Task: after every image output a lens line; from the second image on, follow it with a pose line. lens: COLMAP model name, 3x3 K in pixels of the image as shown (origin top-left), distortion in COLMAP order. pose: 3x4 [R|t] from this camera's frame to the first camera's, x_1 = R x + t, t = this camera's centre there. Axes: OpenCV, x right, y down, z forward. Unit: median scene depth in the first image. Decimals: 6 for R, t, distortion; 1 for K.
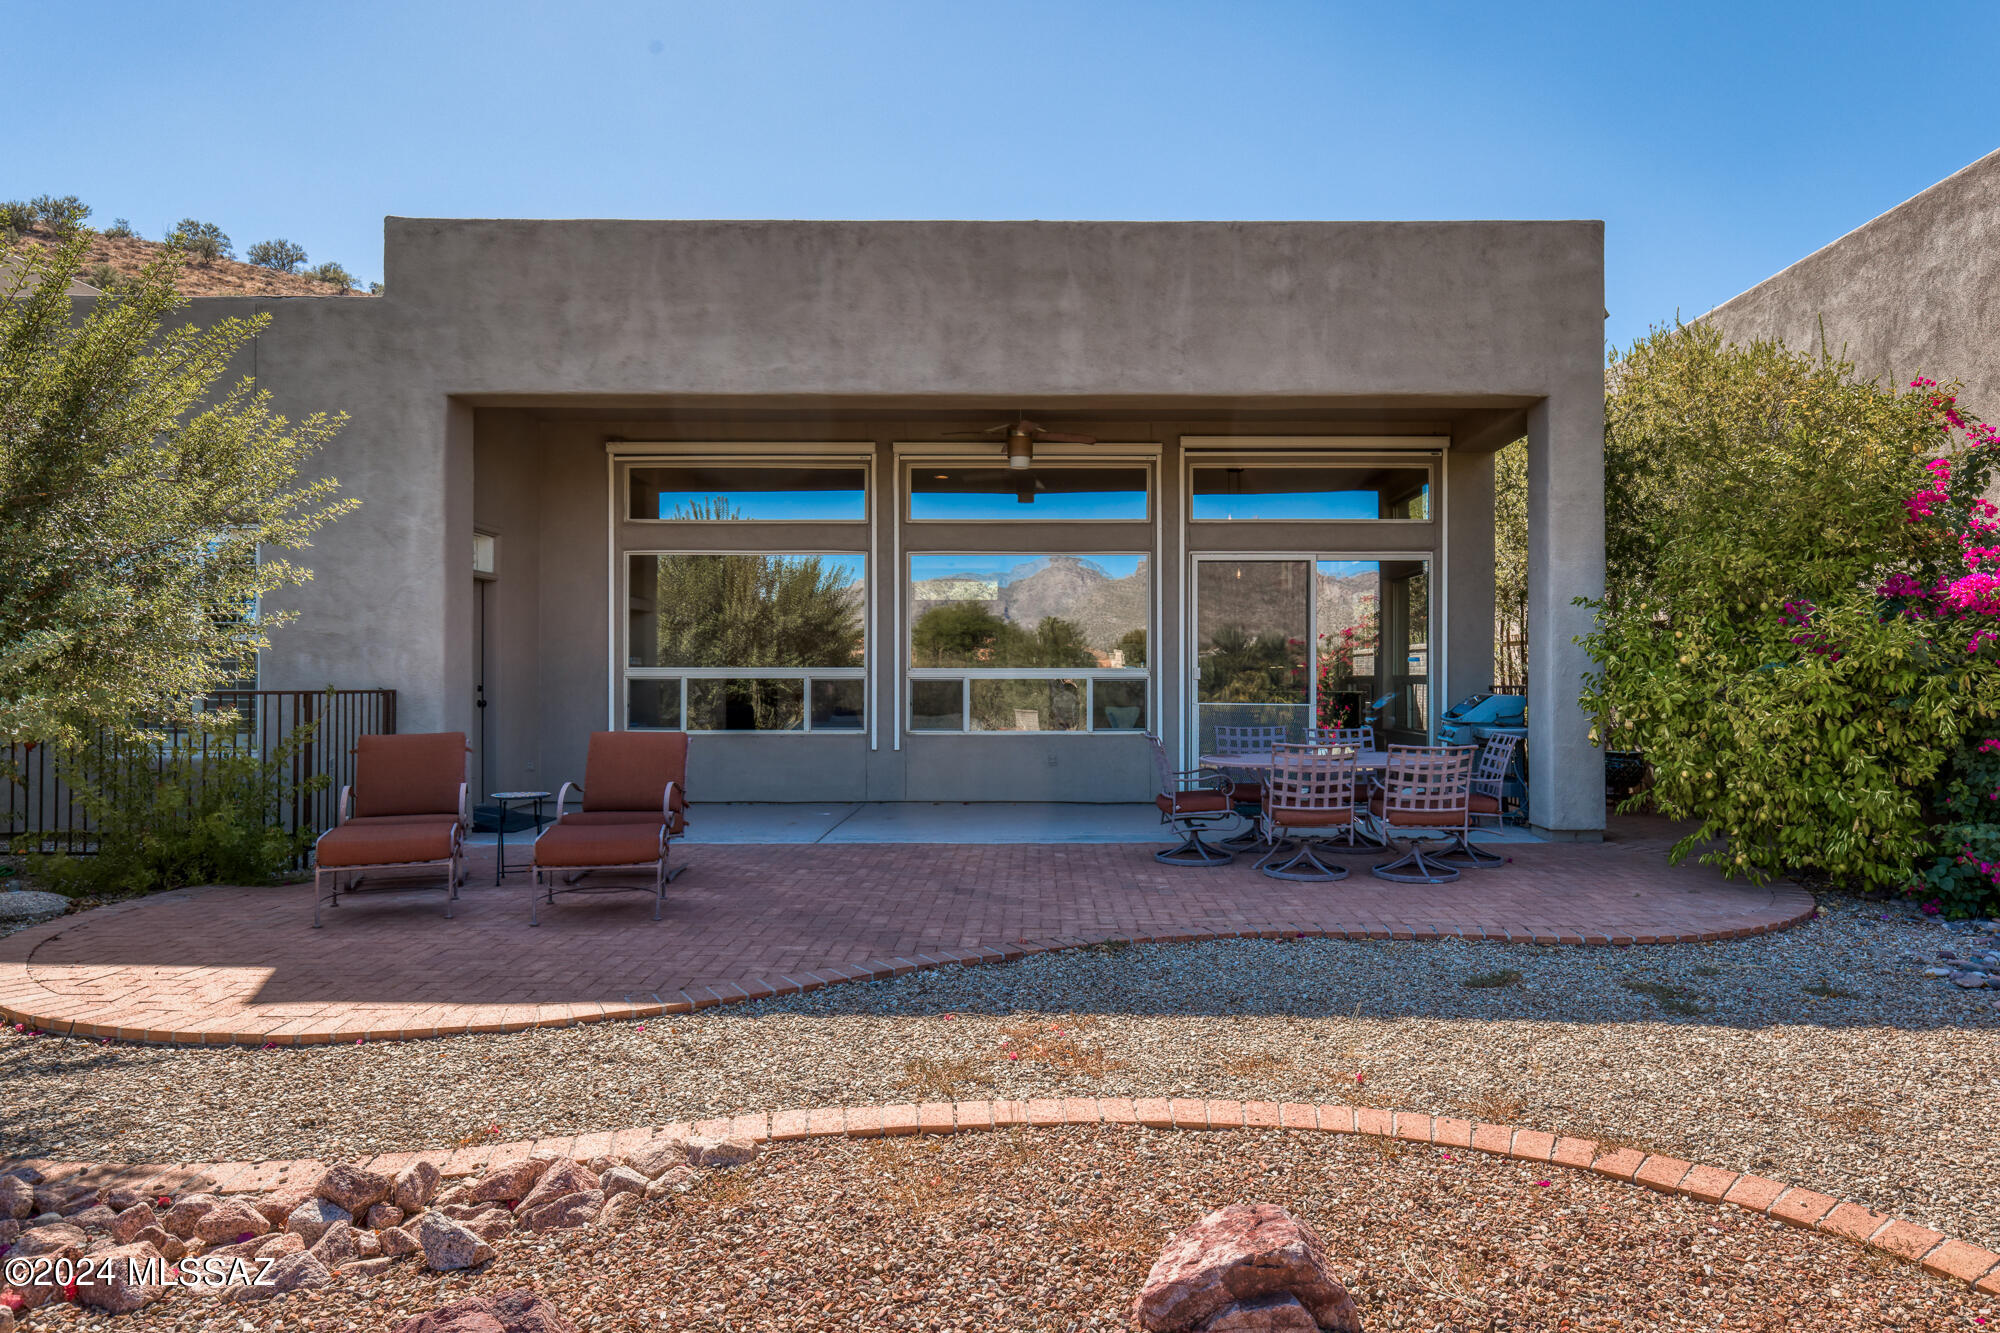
lens RADIAL K [[1246.9, 0, 1000.3], [0, 1246.9, 663.9], [0, 0, 1]] dist [-0.000980, -0.001634]
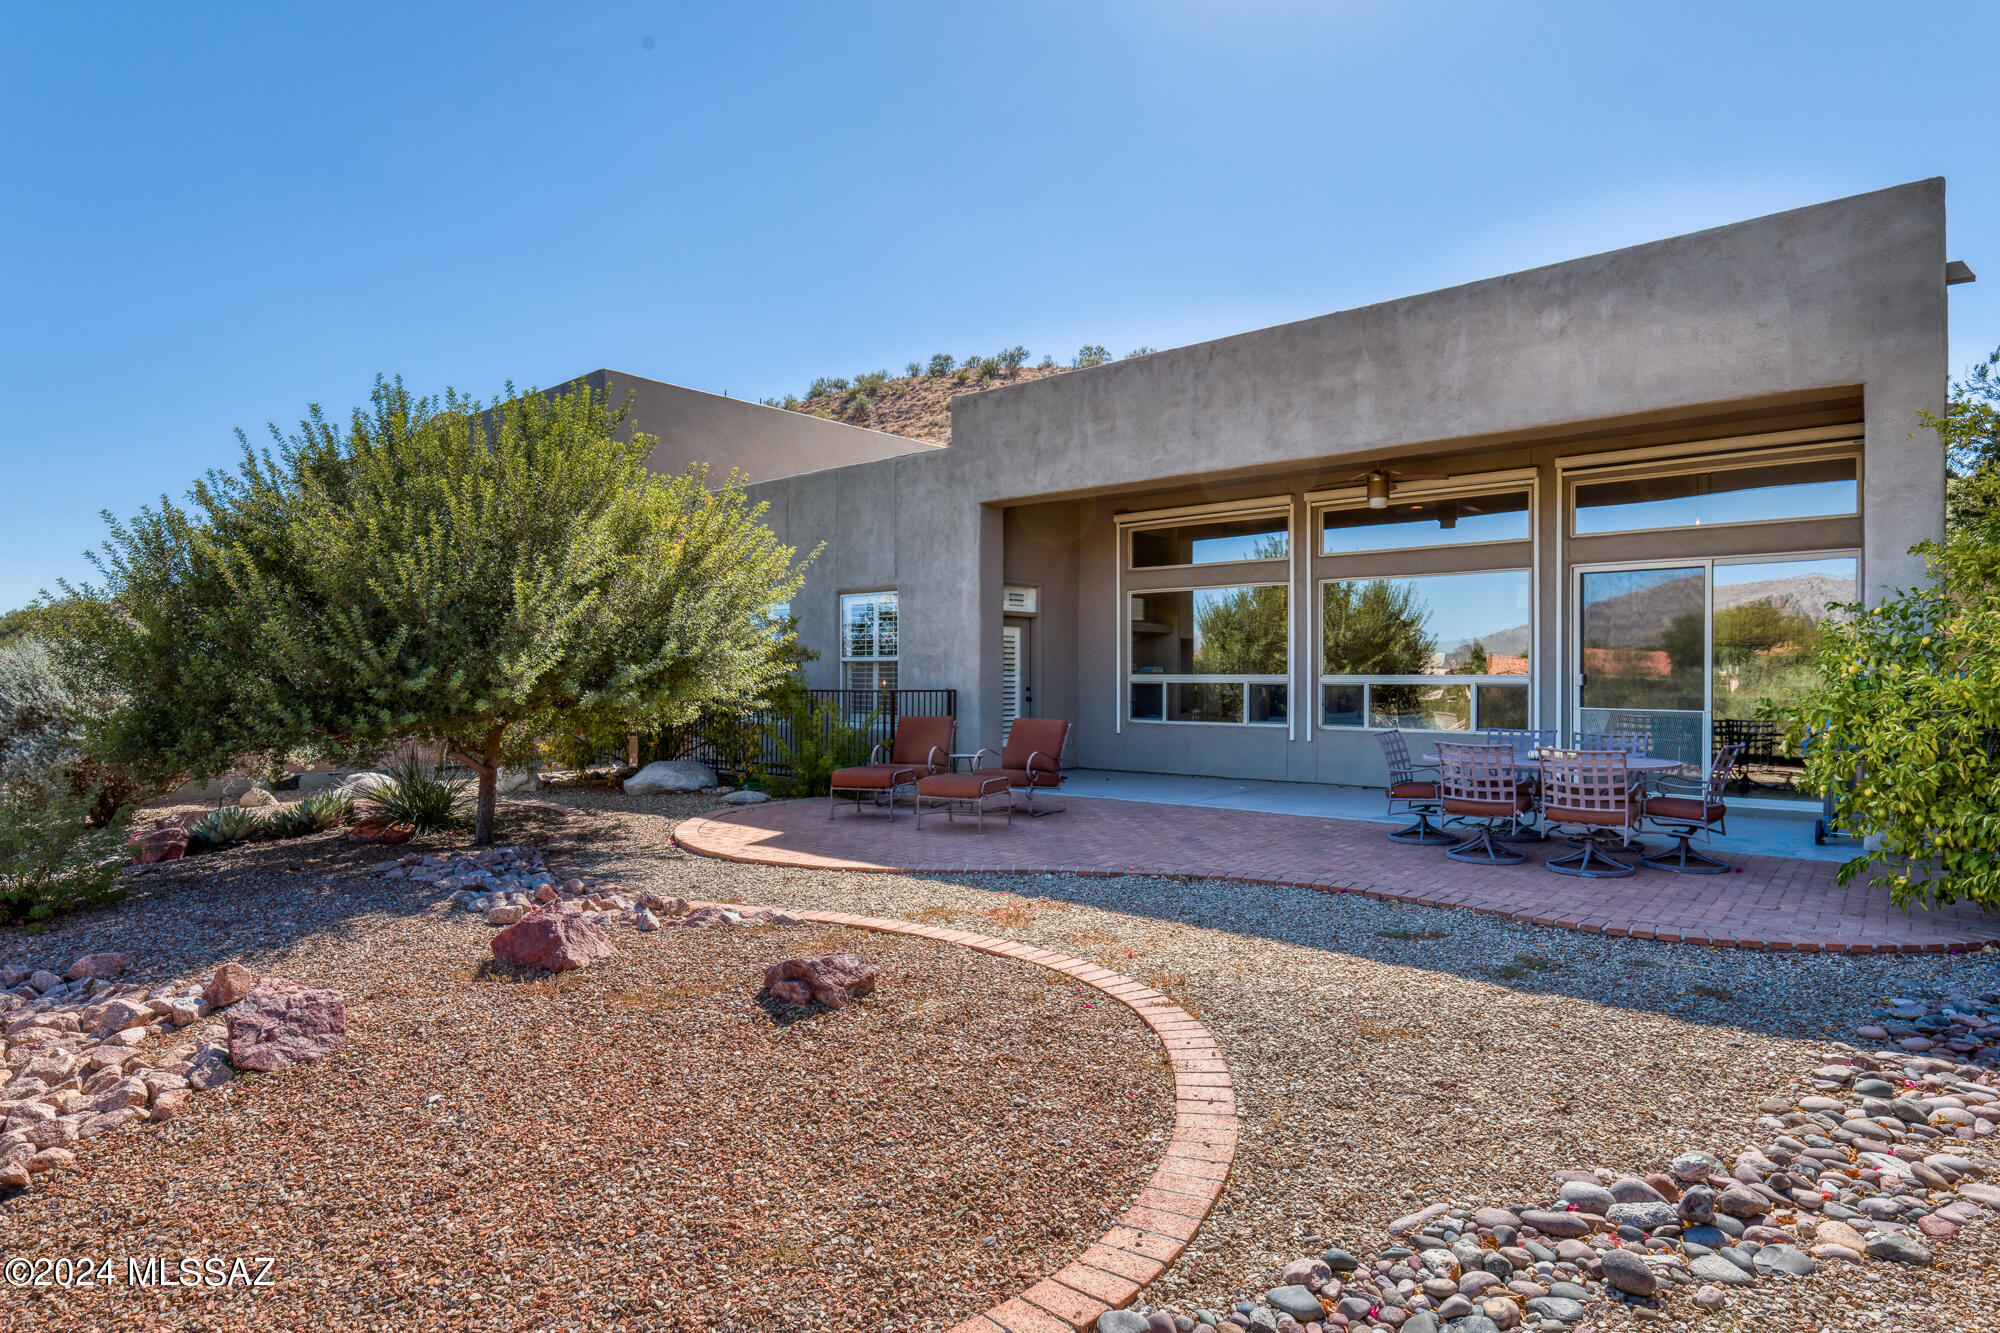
lens RADIAL K [[1160.2, 0, 999.1], [0, 1160.2, 673.7], [0, 0, 1]] dist [-0.013901, -0.002133]
pose [[0.738885, -0.001425, -0.673830, 0.551956], [0.007795, 0.999949, 0.006433, -0.008924], [0.673787, -0.010005, 0.738858, -0.071249]]
